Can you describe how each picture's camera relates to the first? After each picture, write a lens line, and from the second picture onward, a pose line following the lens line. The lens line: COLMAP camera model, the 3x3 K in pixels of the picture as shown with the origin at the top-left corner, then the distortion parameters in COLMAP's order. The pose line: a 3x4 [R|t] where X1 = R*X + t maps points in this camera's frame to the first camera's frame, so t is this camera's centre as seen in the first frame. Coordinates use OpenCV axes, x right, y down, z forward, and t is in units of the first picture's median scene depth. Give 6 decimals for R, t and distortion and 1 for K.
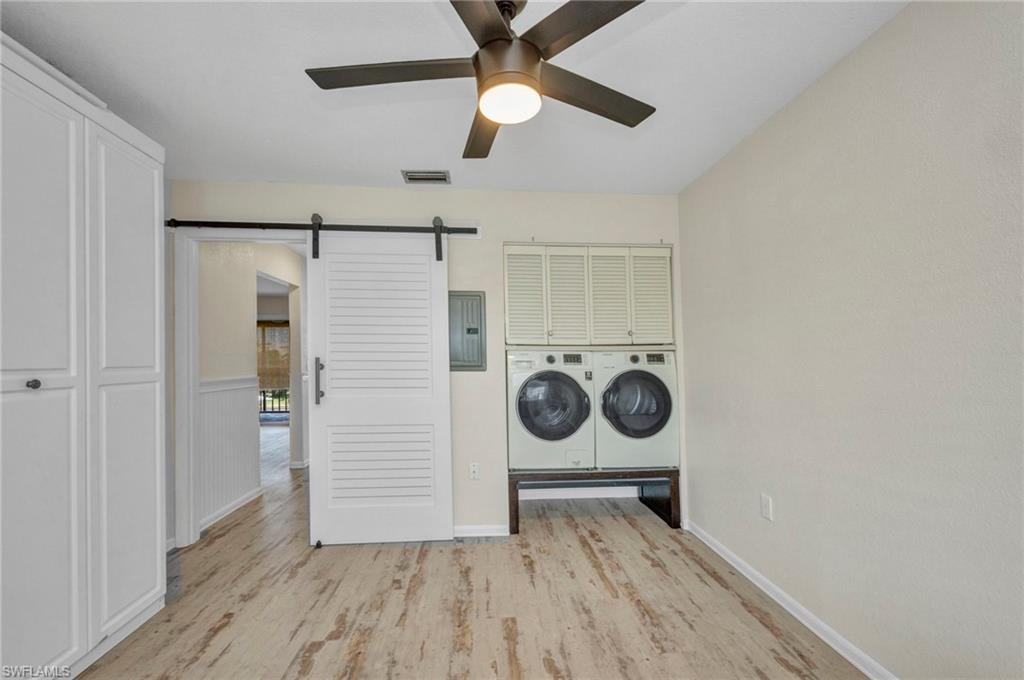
lens RADIAL K [[413.0, 0, 512.2], [0, 413.0, 337.7], [0, 0, 1]] dist [0.013291, -0.001926]
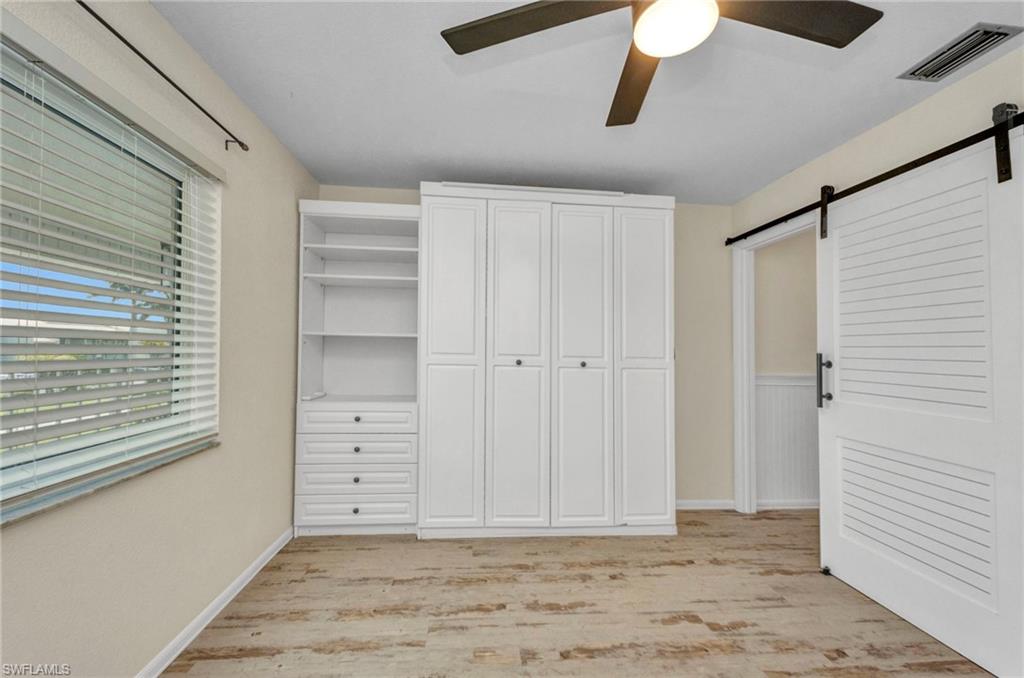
lens RADIAL K [[415.8, 0, 509.2], [0, 415.8, 345.6], [0, 0, 1]] dist [0.017790, -0.002242]
pose [[0.021228, -0.009057, -0.999734, 0.503227], [0.034277, 0.999378, -0.008326, 0.020540], [0.999187, -0.034092, 0.021526, 0.428347]]
